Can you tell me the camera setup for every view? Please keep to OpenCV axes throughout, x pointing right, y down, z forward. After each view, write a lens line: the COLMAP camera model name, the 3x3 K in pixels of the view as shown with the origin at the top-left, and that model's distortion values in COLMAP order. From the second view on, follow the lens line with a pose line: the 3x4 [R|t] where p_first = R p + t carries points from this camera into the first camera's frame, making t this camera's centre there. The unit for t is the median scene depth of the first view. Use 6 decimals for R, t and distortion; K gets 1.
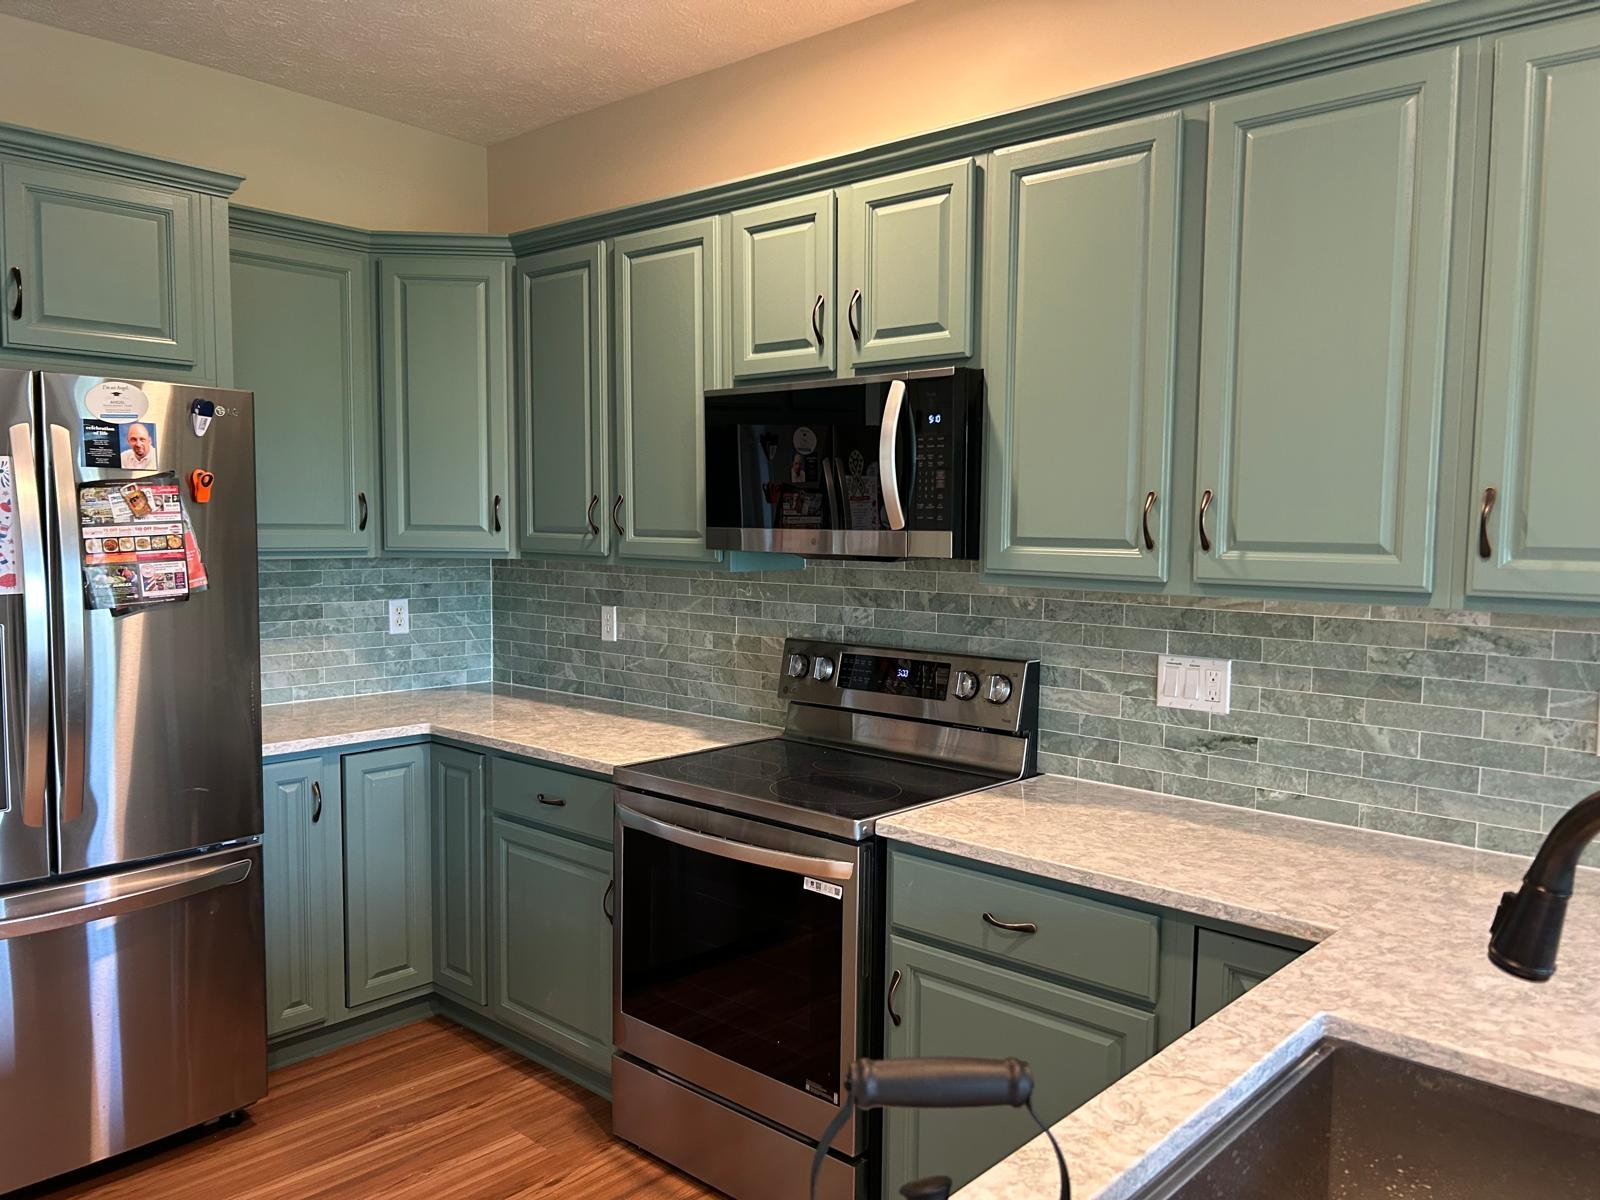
lens RADIAL K [[1207.3, 0, 805.5], [0, 1207.3, 603.5], [0, 0, 1]] dist [0.028831, -0.028139]
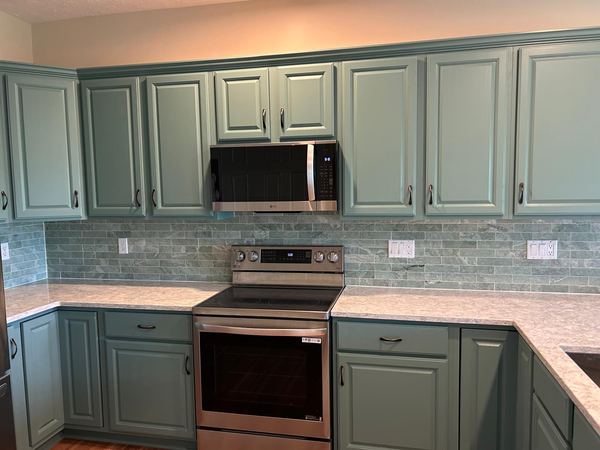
lens RADIAL K [[452.7, 0, 302.9], [0, 452.7, 225.4], [0, 0, 1]] dist [0.028831, -0.028139]
pose [[0.869599, -0.064789, 0.489489, -0.410354], [0.060863, 0.997859, 0.023952, -0.031084], [-0.489993, 0.008963, 0.871681, 0.140558]]
